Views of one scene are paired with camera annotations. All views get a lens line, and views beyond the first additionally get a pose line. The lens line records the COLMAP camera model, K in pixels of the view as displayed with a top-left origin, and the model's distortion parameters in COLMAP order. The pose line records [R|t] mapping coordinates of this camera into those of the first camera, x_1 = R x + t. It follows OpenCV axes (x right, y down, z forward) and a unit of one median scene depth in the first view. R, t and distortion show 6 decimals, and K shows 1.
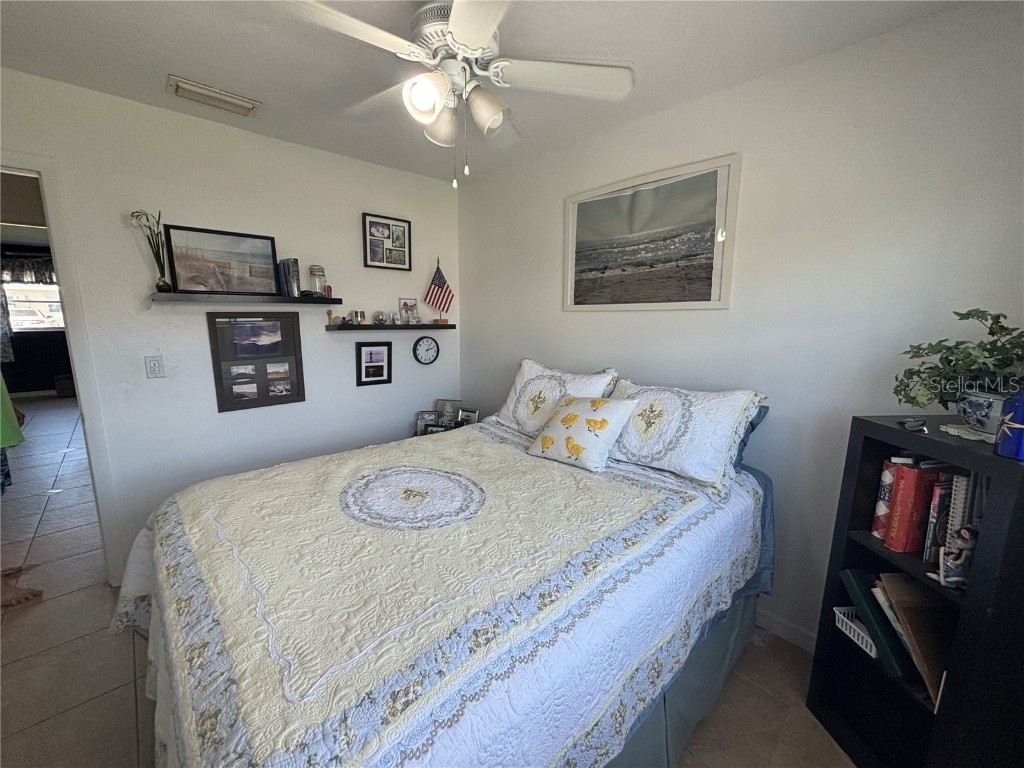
lens RADIAL K [[410.3, 0, 515.5], [0, 410.3, 379.6], [0, 0, 1]] dist [0.005644, -0.002170]
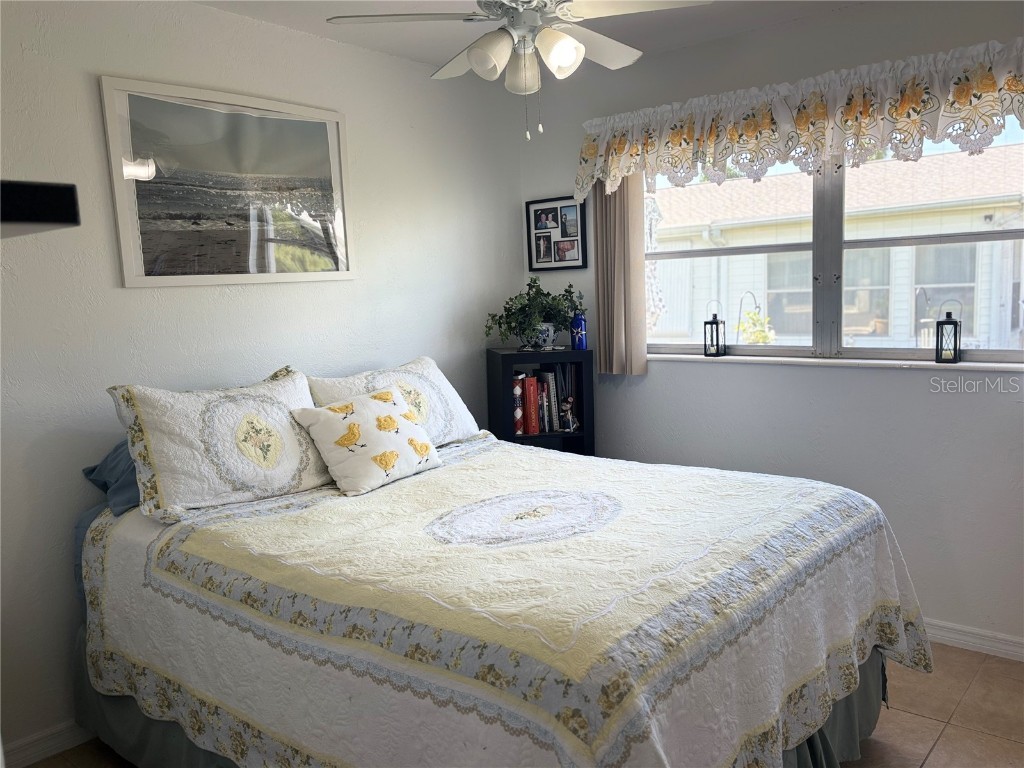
lens RADIAL K [[834.9, 0, 513.4], [0, 834.9, 386.5], [0, 0, 1]] dist [0.000248, -0.004693]
pose [[-0.121430, -0.120338, 0.985278, -1.176778], [0.197628, 0.969819, 0.142806, -0.118630], [-0.972727, 0.212059, -0.093983, 0.763544]]
